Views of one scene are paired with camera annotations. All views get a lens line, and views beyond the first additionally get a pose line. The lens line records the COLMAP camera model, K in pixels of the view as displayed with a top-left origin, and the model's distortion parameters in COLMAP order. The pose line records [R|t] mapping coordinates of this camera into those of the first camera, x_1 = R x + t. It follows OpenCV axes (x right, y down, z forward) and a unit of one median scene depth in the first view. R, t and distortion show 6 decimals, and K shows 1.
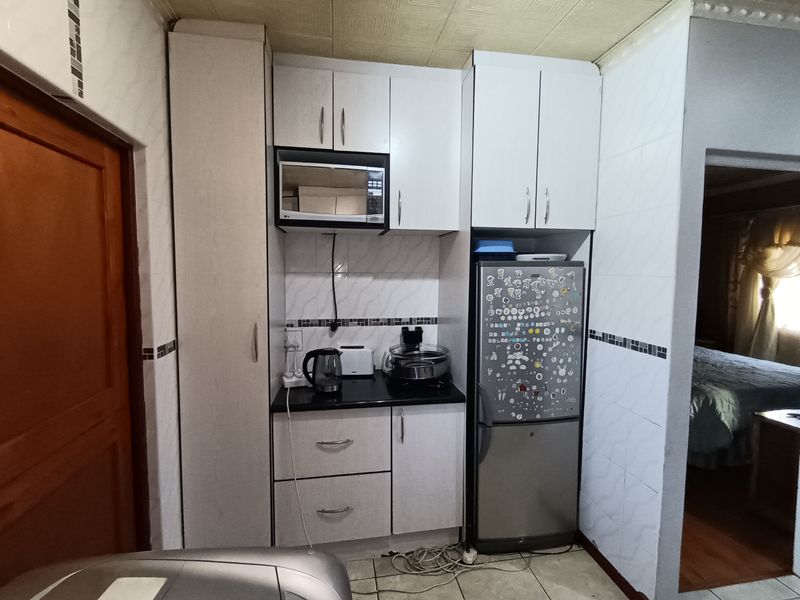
lens RADIAL K [[380.5, 0, 398.2], [0, 380.5, 296.9], [0, 0, 1]] dist [0.002105, 0.000367]
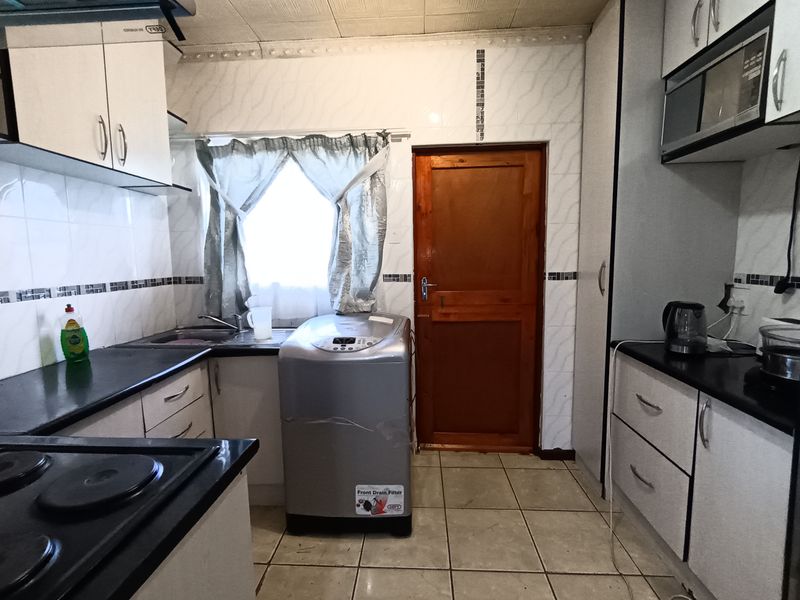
lens RADIAL K [[380.5, 0, 398.1], [0, 380.5, 299.7], [0, 0, 1]] dist [0.002105, 0.000367]
pose [[-0.234893, 0.107465, -0.966062, 0.754327], [-0.055842, 0.990736, 0.123787, 0.064369], [0.970416, 0.083023, -0.226716, 0.580504]]
